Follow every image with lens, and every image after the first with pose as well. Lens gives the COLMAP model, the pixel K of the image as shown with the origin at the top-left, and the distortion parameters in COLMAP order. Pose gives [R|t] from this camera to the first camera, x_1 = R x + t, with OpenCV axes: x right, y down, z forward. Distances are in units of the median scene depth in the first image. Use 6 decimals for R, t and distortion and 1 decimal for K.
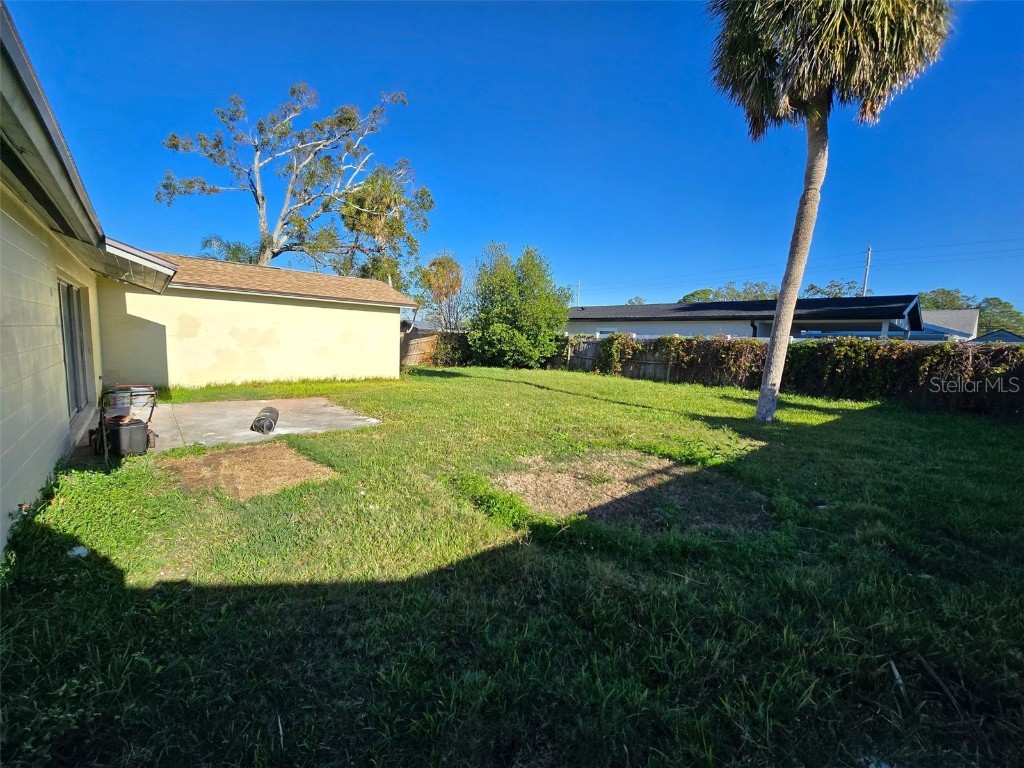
lens RADIAL K [[418.4, 0, 510.8], [0, 418.4, 382.8], [0, 0, 1]] dist [0.000781, 0.000064]
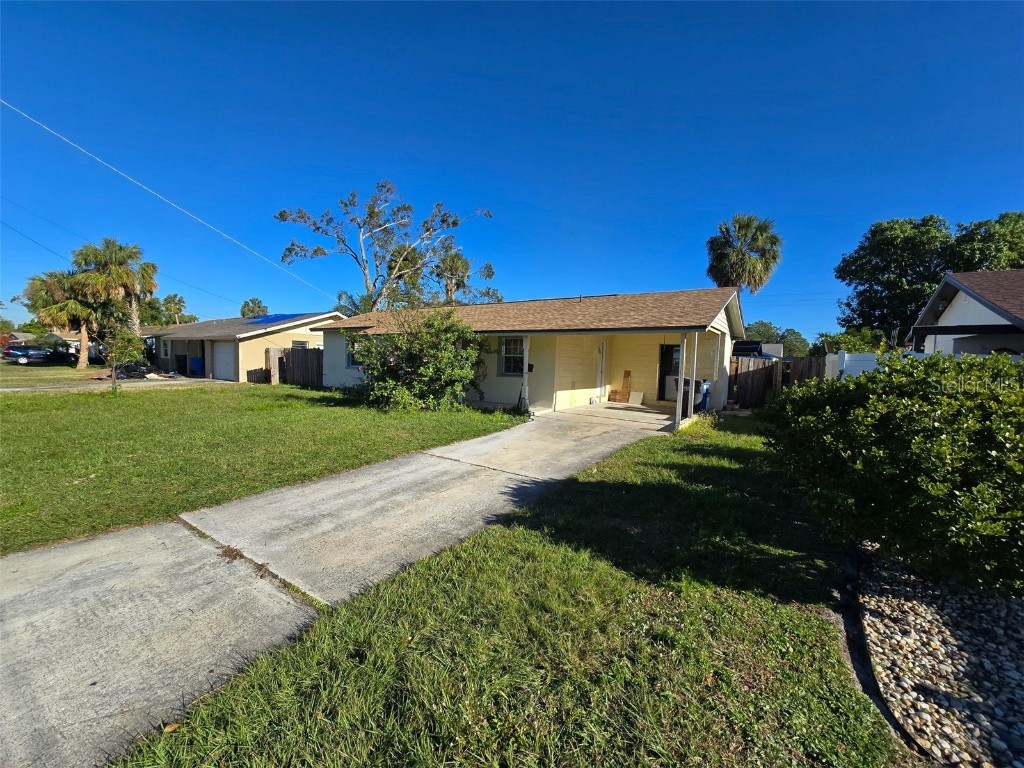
lens RADIAL K [[418.4, 0, 511.8], [0, 418.4, 385.1], [0, 0, 1]] dist [0.000781, 0.000064]
pose [[0.964411, -0.023498, 0.263360, -0.428942], [0.032649, 0.999004, -0.030425, 0.009890], [-0.262383, 0.037940, 0.964218, -0.352195]]
